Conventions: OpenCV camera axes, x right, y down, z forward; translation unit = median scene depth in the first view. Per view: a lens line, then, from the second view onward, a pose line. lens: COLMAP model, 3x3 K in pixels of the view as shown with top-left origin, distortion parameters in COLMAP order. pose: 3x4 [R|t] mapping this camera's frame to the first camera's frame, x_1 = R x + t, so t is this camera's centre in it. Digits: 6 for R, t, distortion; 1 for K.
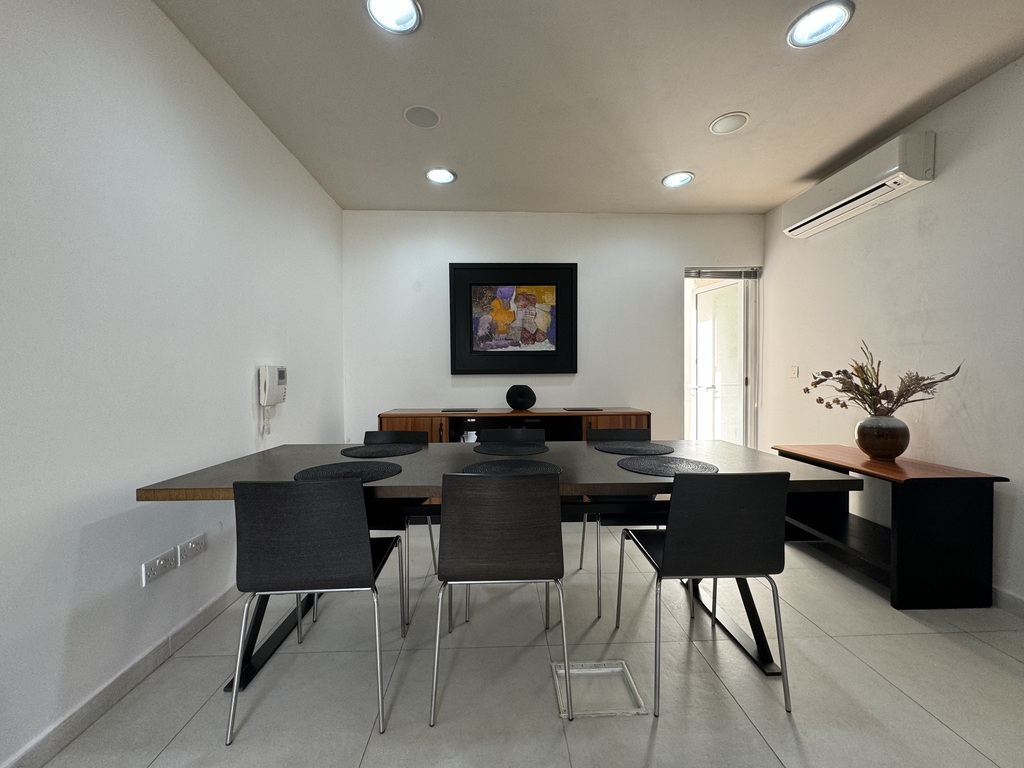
lens RADIAL K [[408.0, 0, 512.0], [0, 408.0, 384.0], [0, 0, 1]] dist [-0.000651, -0.000041]
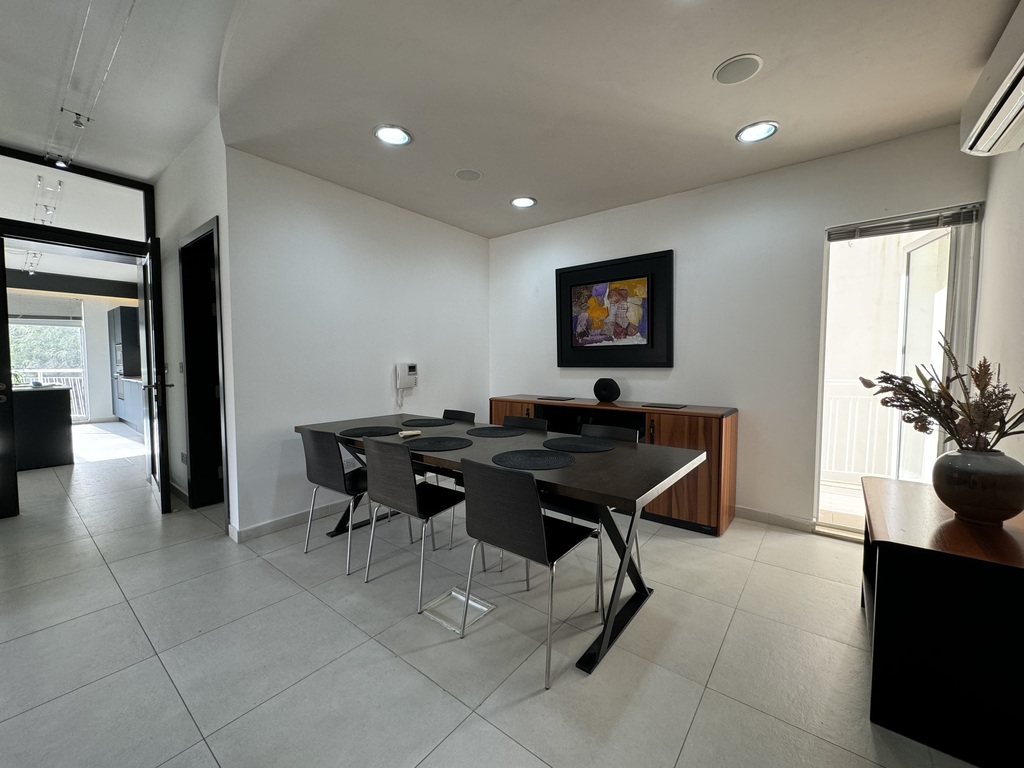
lens RADIAL K [[408.0, 0, 512.0], [0, 408.0, 384.0], [0, 0, 1]] dist [-0.000651, -0.000041]
pose [[0.761962, 0.040123, -0.646377, 0.500461], [-0.010804, 0.998728, 0.049259, -0.031385], [0.647531, -0.030550, 0.761426, 0.044413]]
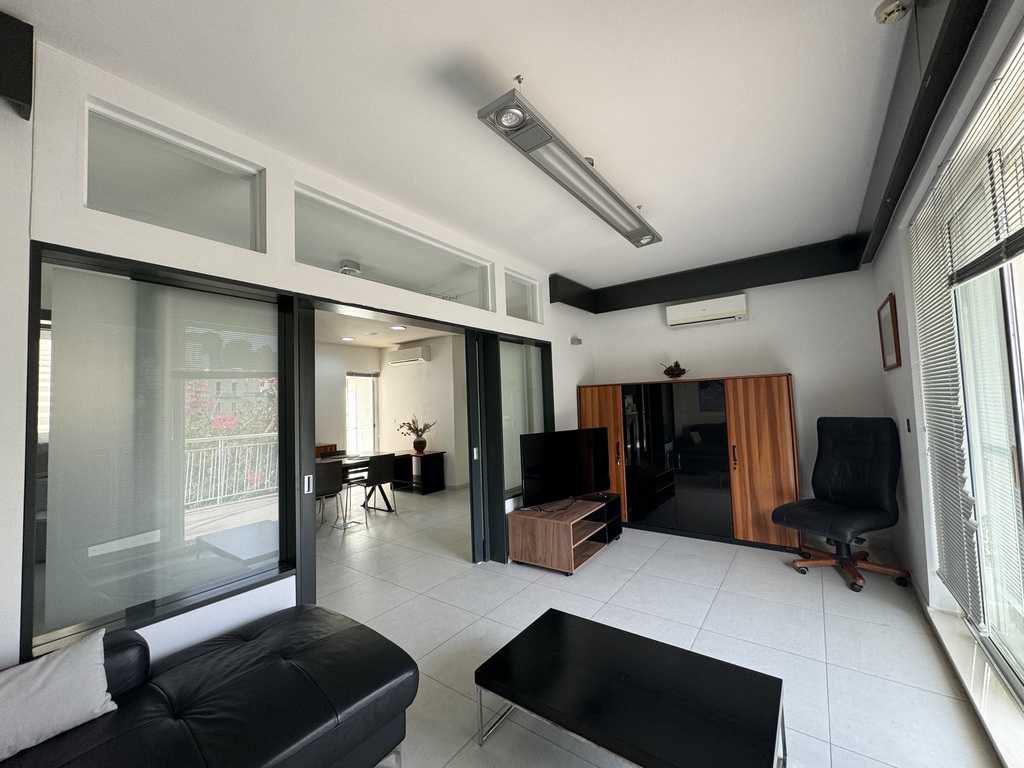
lens RADIAL K [[408.0, 0, 512.0], [0, 408.0, 384.0], [0, 0, 1]] dist [-0.000651, -0.000041]
pose [[0.625671, 0.017782, 0.779884, -0.675609], [0.044192, 0.997327, -0.058193, -0.070641], [-0.778834, 0.070875, 0.623213, -0.949350]]
